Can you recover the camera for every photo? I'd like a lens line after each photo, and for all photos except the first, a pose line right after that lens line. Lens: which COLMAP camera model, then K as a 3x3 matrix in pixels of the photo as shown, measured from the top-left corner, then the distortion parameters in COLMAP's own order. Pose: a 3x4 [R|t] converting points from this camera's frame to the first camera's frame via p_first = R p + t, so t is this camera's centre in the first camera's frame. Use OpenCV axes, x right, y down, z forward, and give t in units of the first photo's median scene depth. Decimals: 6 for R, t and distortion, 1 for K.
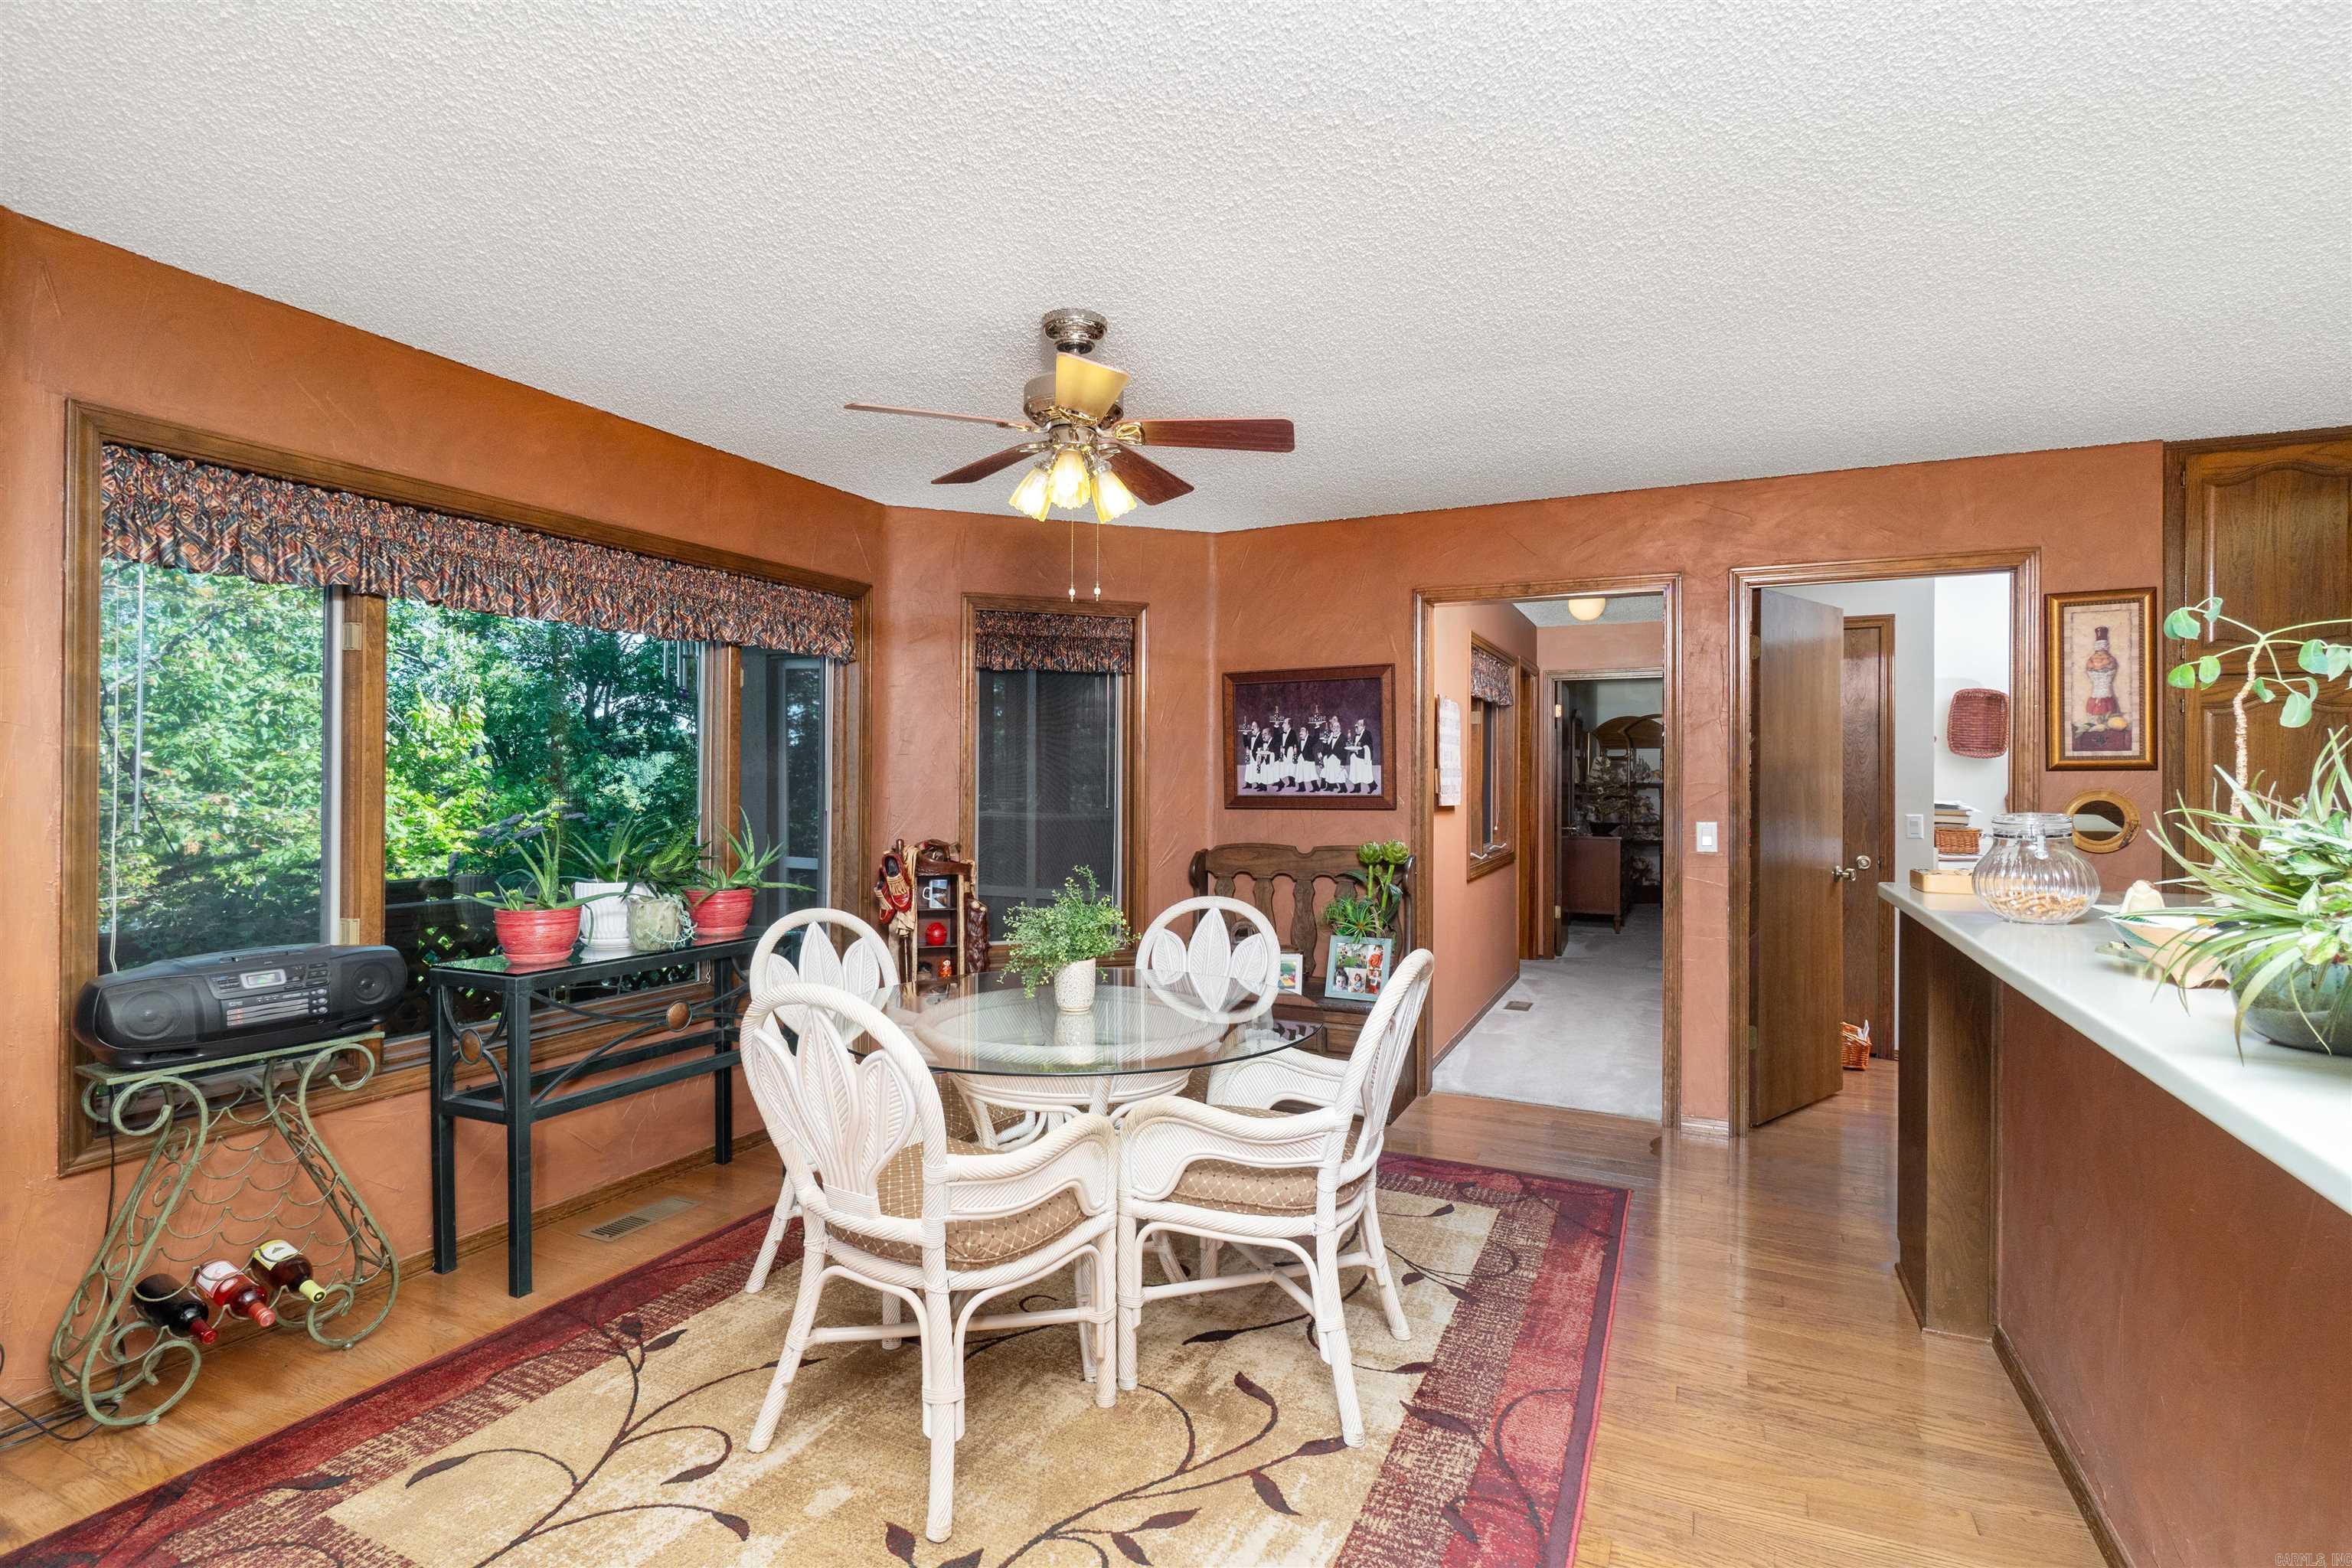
lens RADIAL K [[1150.2, 0, 1178.4], [0, 1150.2, 788.3], [0, 0, 1]] dist [-0.020514, 0.000111]
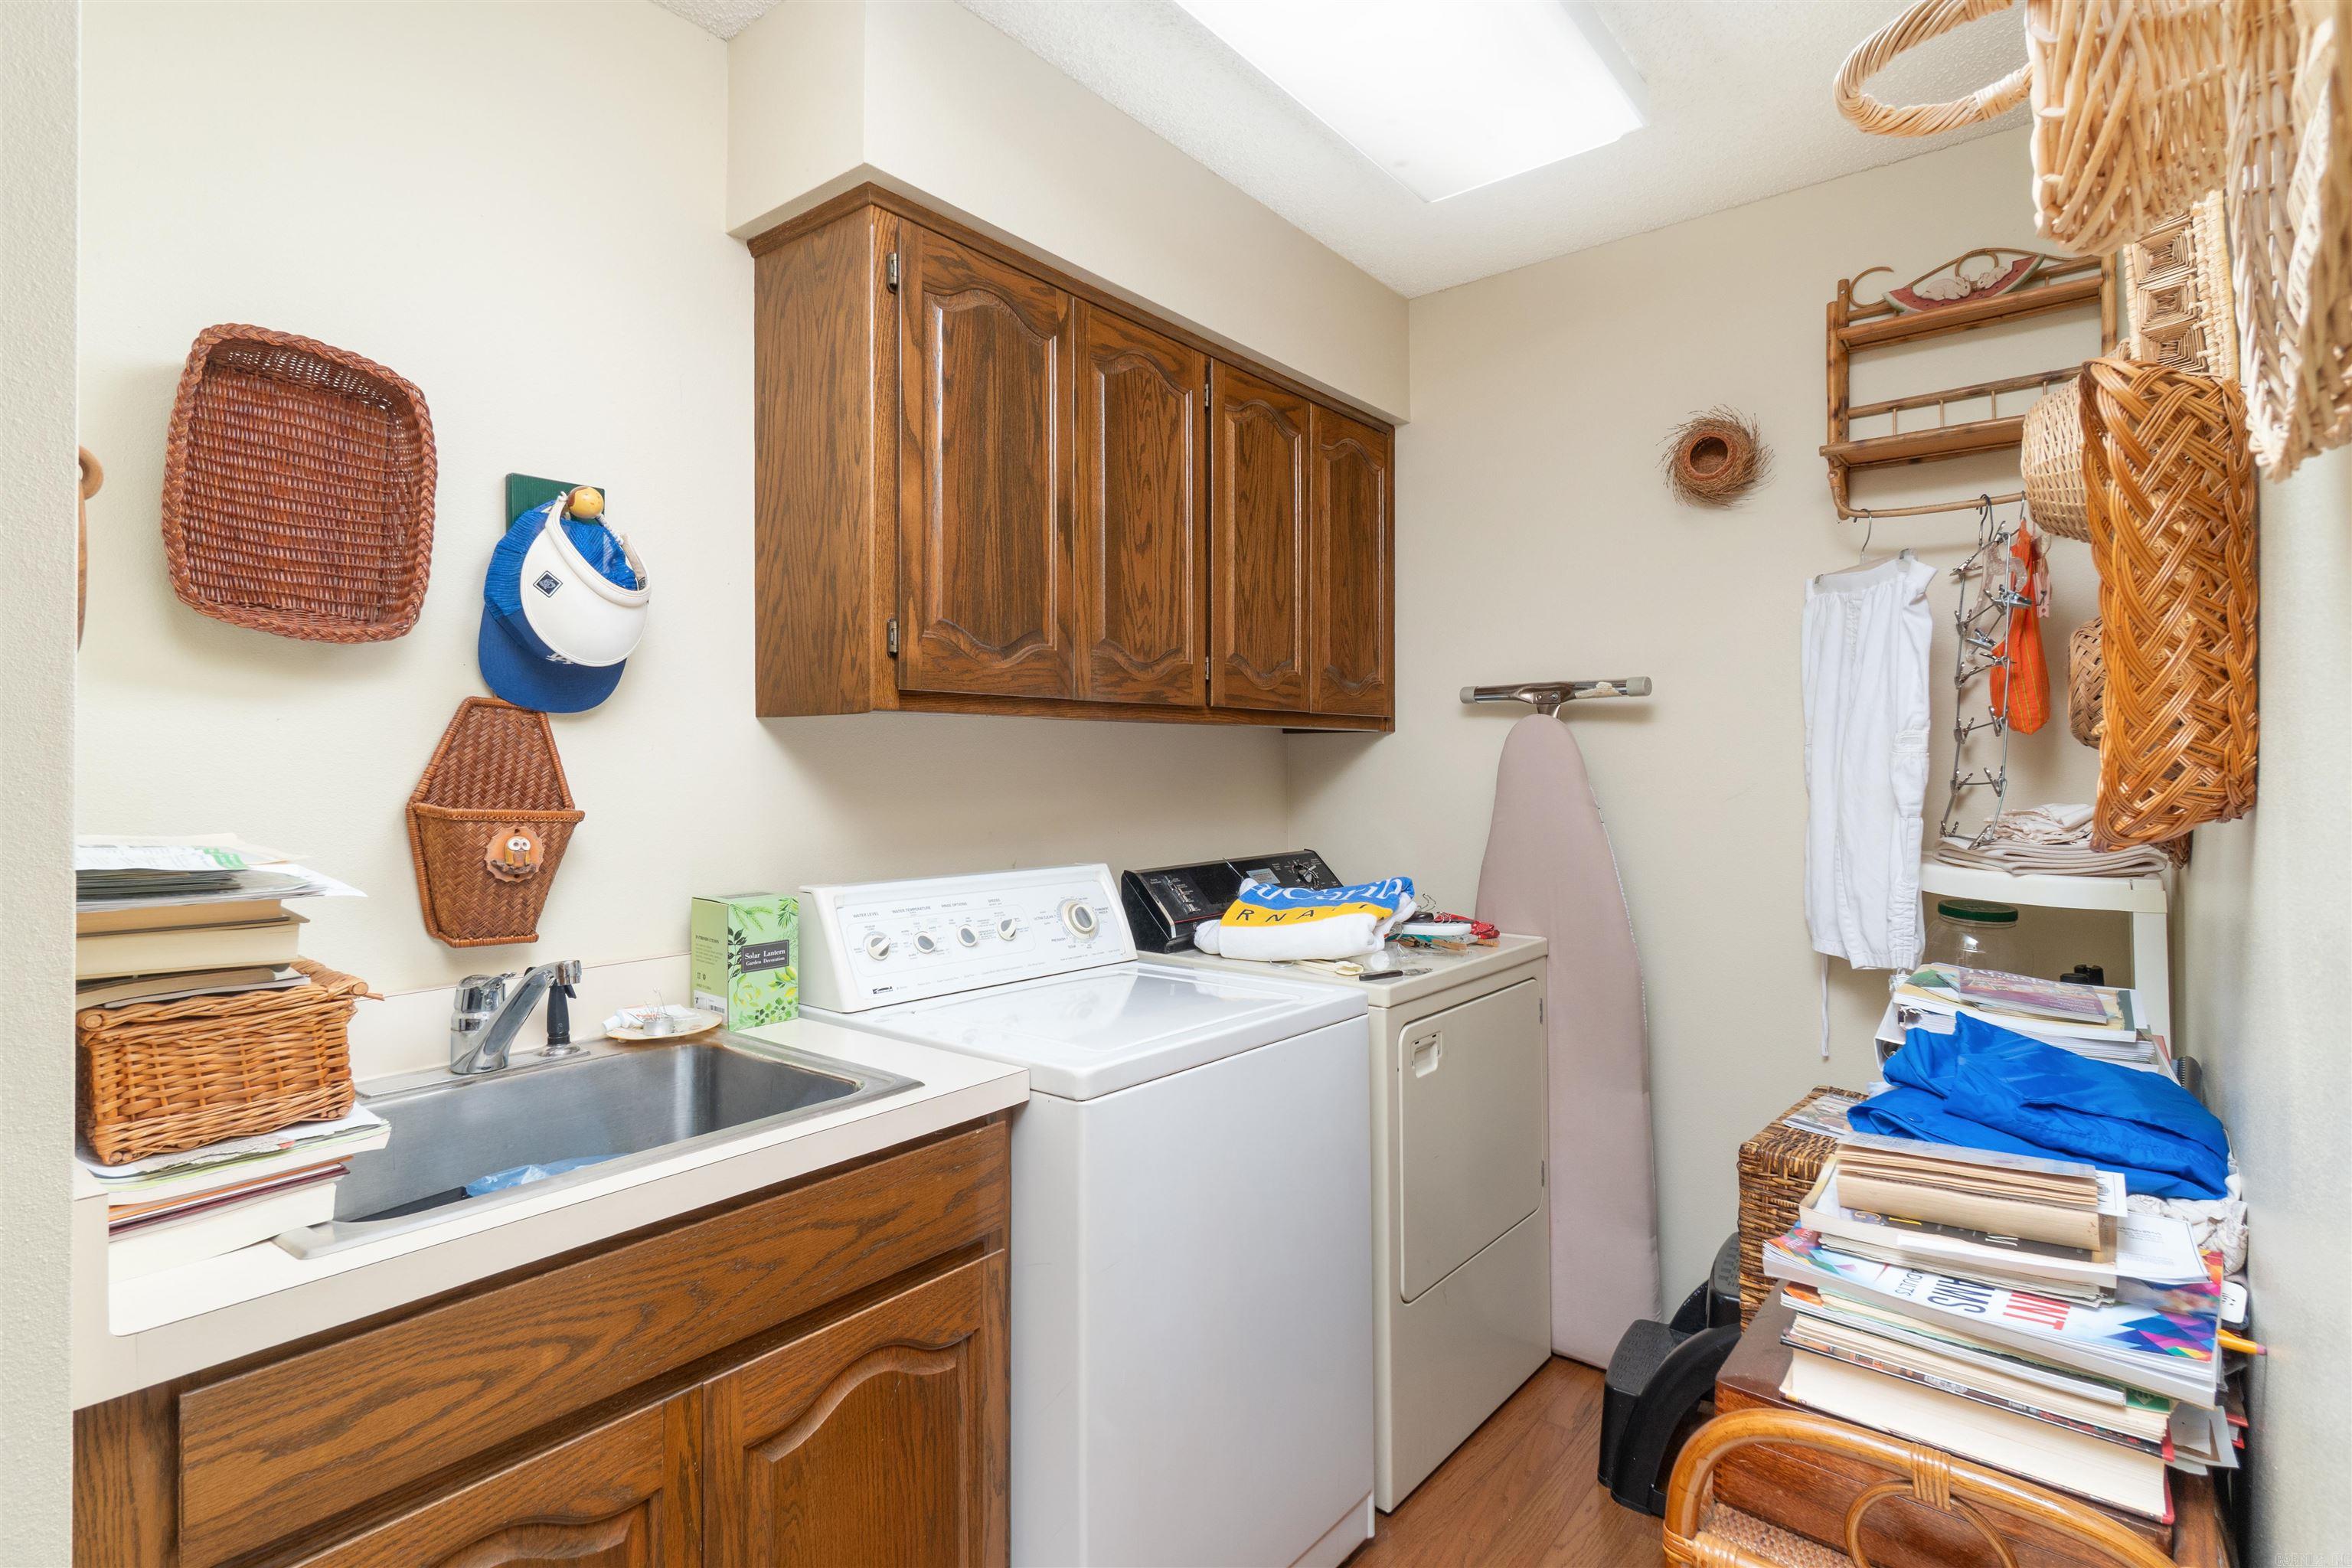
lens RADIAL K [[1150.2, 0, 1177.5], [0, 1150.2, 776.2], [0, 0, 1]] dist [-0.020514, 0.000111]
pose [[0.245388, -0.003708, 0.969418, 0.512030], [0.001316, 0.999993, 0.003491, 0.002383], [-0.969424, 0.000419, 0.245391, 0.757390]]
